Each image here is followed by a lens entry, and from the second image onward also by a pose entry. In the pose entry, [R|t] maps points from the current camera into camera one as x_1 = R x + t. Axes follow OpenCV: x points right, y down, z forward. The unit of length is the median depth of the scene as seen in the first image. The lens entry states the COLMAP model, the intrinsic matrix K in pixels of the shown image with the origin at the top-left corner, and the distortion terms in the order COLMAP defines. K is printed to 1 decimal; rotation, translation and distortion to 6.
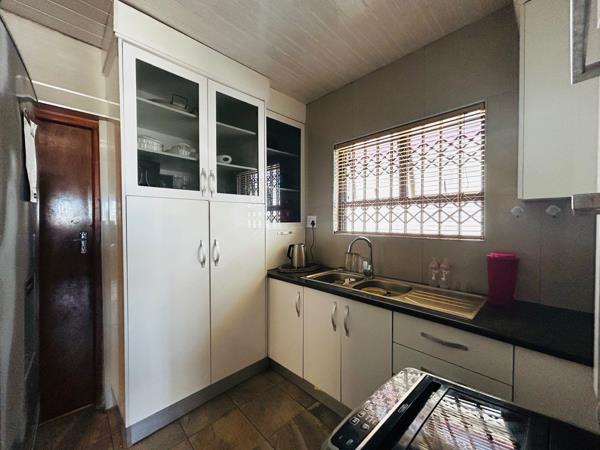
lens RADIAL K [[276.0, 0, 300.0], [0, 276.0, 225.0], [0, 0, 1]] dist [0.035179, 0.000131]
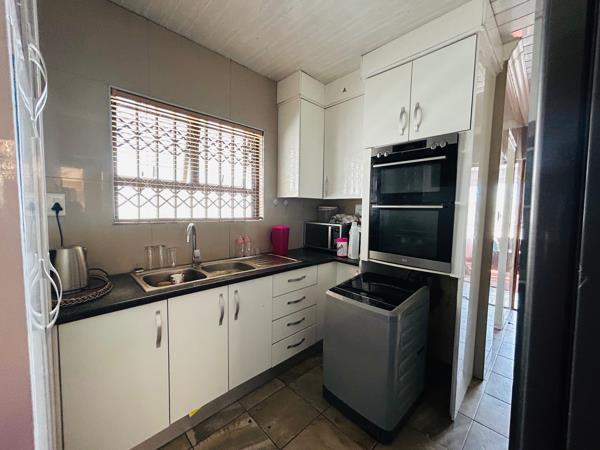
lens RADIAL K [[241.3, 0, 300.0], [0, 241.3, 225.0], [0, 0, 1]] dist [-0.000304, 0.000174]
pose [[-0.063328, -0.073847, 0.995257, -0.582412], [-0.006165, 0.997268, 0.073604, -0.013574], [-0.997974, -0.001475, -0.063610, 0.698610]]
